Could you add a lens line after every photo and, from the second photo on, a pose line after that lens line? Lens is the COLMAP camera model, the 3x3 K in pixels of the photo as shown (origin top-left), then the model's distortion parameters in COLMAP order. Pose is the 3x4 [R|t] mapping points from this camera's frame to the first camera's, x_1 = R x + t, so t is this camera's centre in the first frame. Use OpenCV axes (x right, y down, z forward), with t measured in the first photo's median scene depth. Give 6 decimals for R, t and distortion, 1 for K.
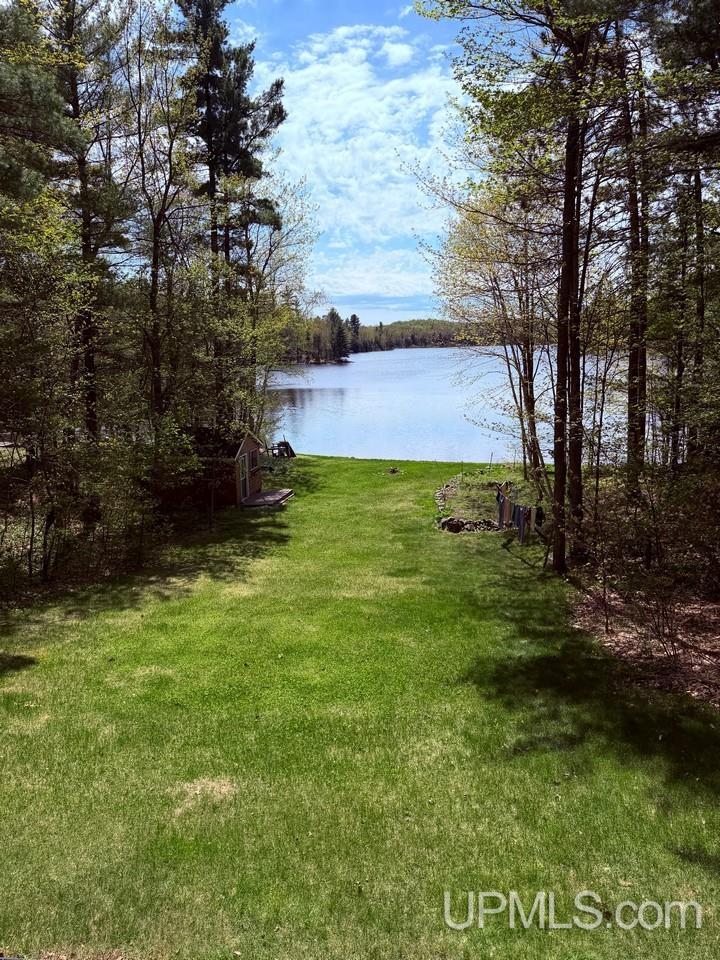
lens RADIAL K [[681.3, 0, 360.0], [0, 681.3, 479.5], [0, 0, 1]] dist [-0.002086, -0.000501]
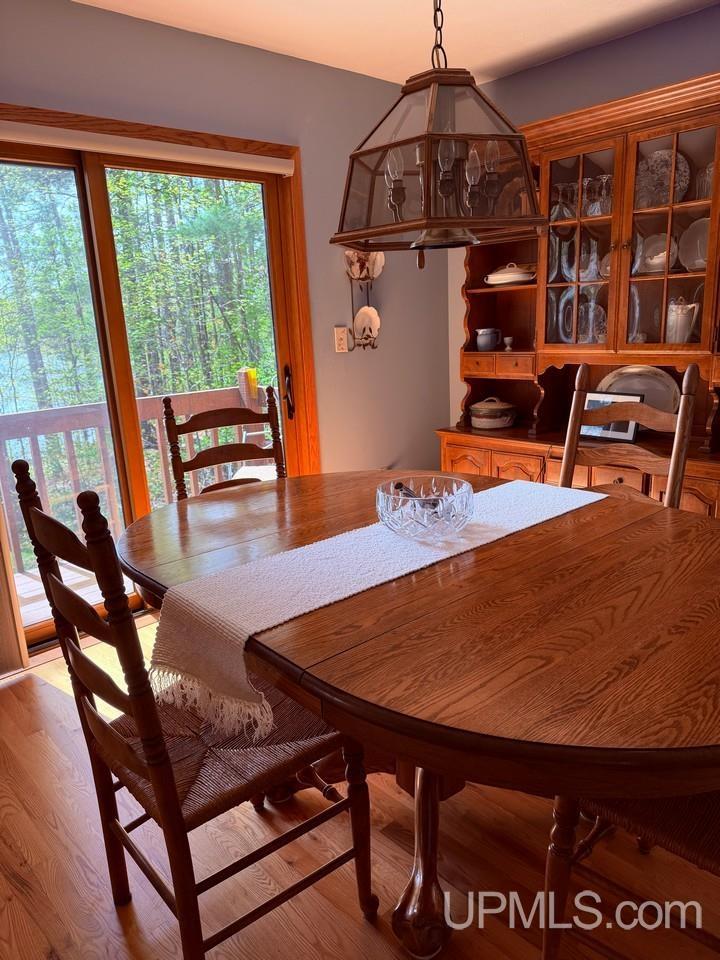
lens RADIAL K [[681.3, 0, 359.9], [0, 681.3, 482.6], [0, 0, 1]] dist [-0.002086, -0.000501]
pose [[0.676262, -0.194844, 0.710426, -0.055481], [0.189739, 0.977920, 0.087594, 0.025731], [-0.711807, 0.075559, 0.698299, -0.122872]]
